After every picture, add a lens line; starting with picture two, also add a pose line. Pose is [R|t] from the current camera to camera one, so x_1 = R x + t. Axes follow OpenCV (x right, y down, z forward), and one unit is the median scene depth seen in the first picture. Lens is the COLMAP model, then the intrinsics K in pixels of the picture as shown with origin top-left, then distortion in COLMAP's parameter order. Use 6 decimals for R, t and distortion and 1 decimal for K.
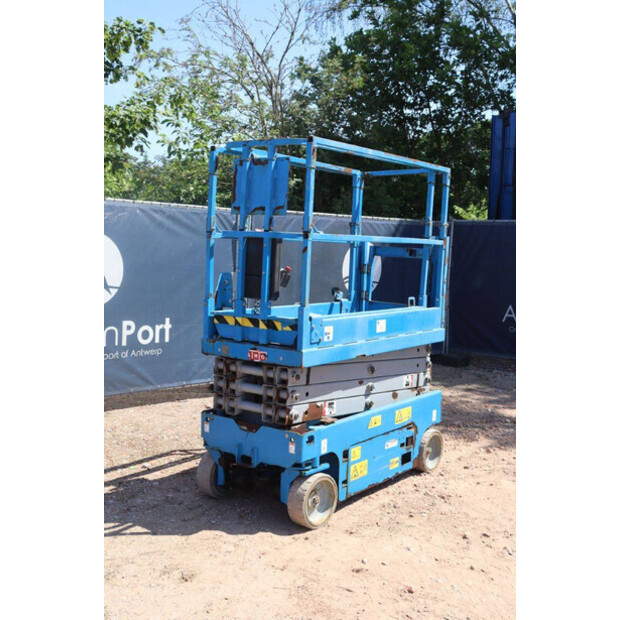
lens RADIAL K [[713.6, 0, 307.6], [0, 713.6, 311.1], [0, 0, 1]] dist [0.008112, 0.000000]
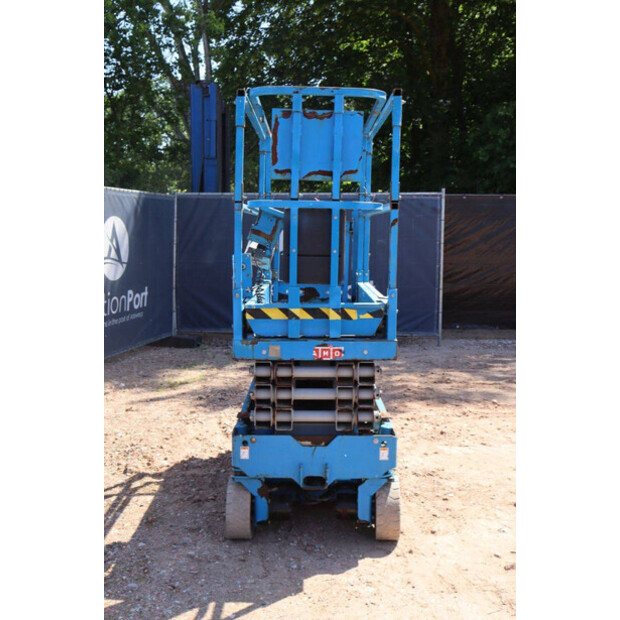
lens RADIAL K [[713.6, 0, 307.9], [0, 713.6, 308.6], [0, 0, 1]] dist [0.008112, 0.000000]
pose [[0.798591, -0.086279, 0.595658, -0.572907], [0.068825, 0.996271, 0.052034, -0.032586], [-0.597926, -0.000558, 0.801551, 0.354391]]
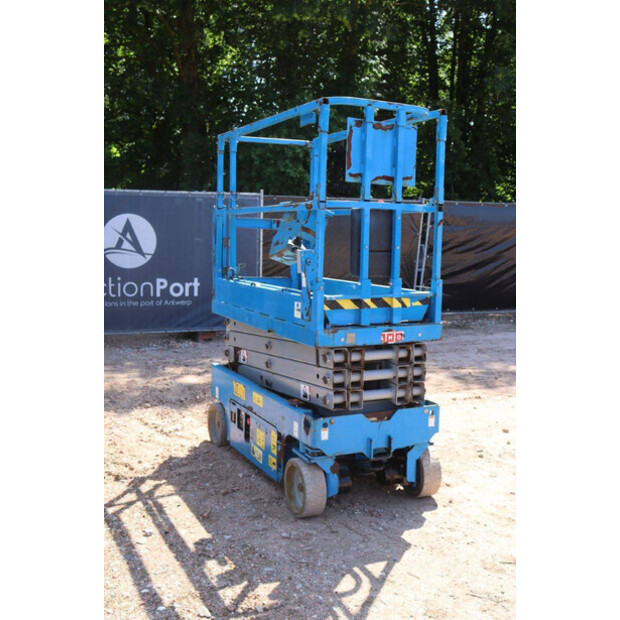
lens RADIAL K [[712.9, 0, 310.1], [0, 712.9, 309.5], [0, 0, 1]] dist [0.006615, 0.000000]
pose [[0.461287, -0.113673, 0.879939, -0.931772], [0.076812, 0.993152, 0.088031, -0.063179], [-0.883920, 0.026982, 0.466860, 0.658218]]
